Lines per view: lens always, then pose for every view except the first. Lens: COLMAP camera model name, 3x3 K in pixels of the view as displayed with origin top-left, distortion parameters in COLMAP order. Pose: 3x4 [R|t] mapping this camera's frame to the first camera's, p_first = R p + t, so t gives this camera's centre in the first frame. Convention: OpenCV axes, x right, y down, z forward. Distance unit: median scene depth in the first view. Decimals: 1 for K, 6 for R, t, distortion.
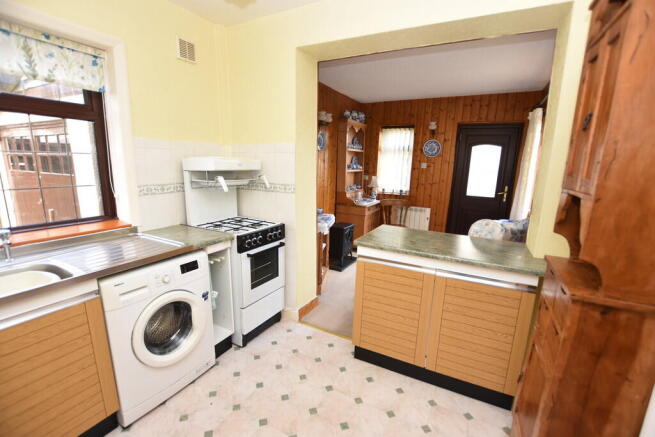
lens RADIAL K [[300.7, 0, 327.1], [0, 300.7, 220.5], [0, 0, 1]] dist [-0.024784, -0.000218]
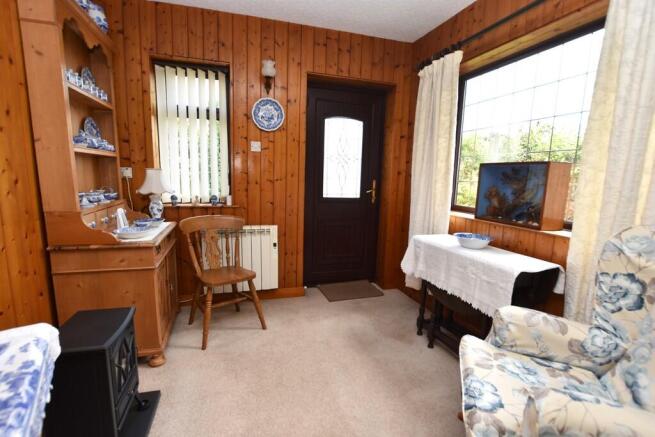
lens RADIAL K [[300.7, 0, 324.3], [0, 300.7, 222.4], [0, 0, 1]] dist [-0.024784, -0.000218]
pose [[0.693256, -0.124912, 0.709784, 0.016656], [0.127079, 0.990621, 0.050216, -0.063049], [-0.709399, 0.055386, 0.702627, 0.555886]]
